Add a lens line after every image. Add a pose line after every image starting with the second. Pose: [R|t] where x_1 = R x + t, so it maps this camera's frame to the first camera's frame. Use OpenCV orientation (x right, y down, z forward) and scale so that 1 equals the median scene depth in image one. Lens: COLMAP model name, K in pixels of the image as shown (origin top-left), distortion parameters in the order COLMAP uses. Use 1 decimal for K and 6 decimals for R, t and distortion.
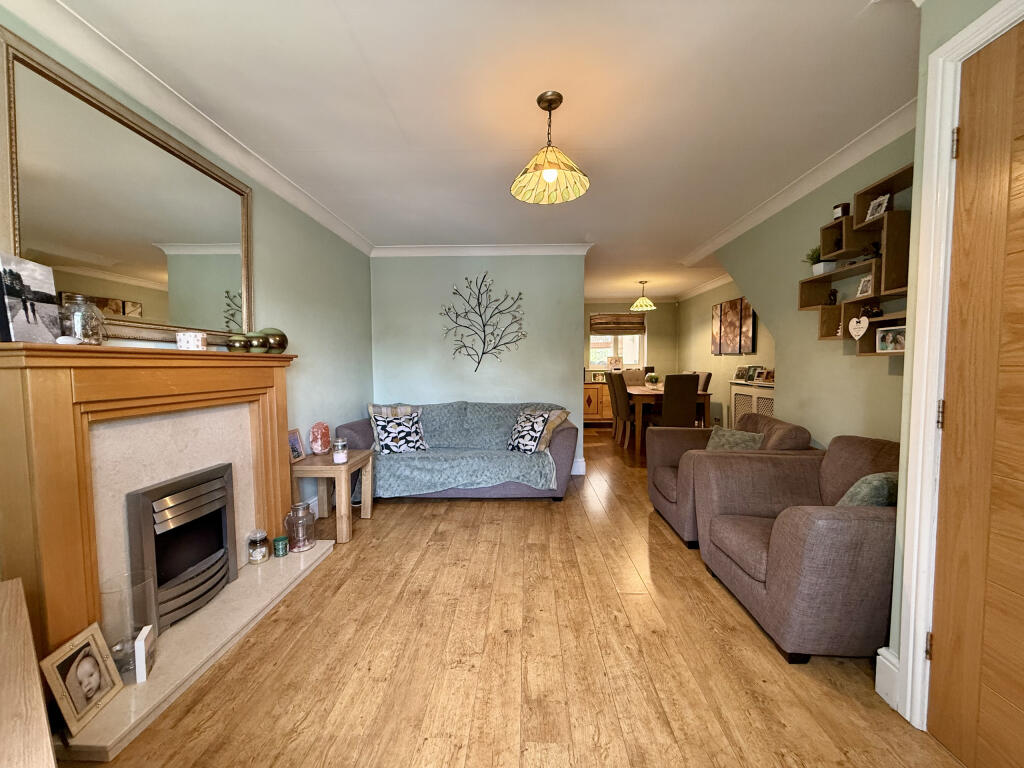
lens RADIAL K [[405.5, 0, 511.1], [0, 405.5, 386.8], [0, 0, 1]] dist [0.000775, 0.000004]
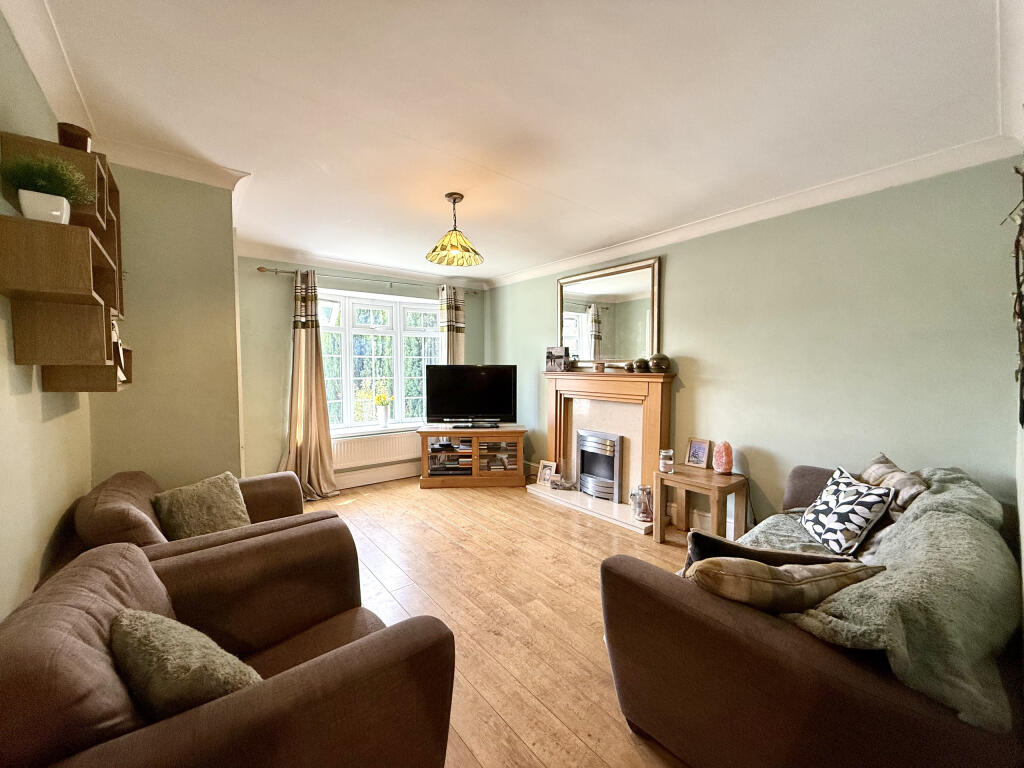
lens RADIAL K [[405.5, 0, 513.1], [0, 405.5, 382.2], [0, 0, 1]] dist [0.000775, 0.000004]
pose [[-0.753001, 0.030687, -0.657303, 0.740757], [-0.031183, 0.996126, 0.082228, -0.160289], [0.657280, 0.082415, -0.749127, 1.865683]]
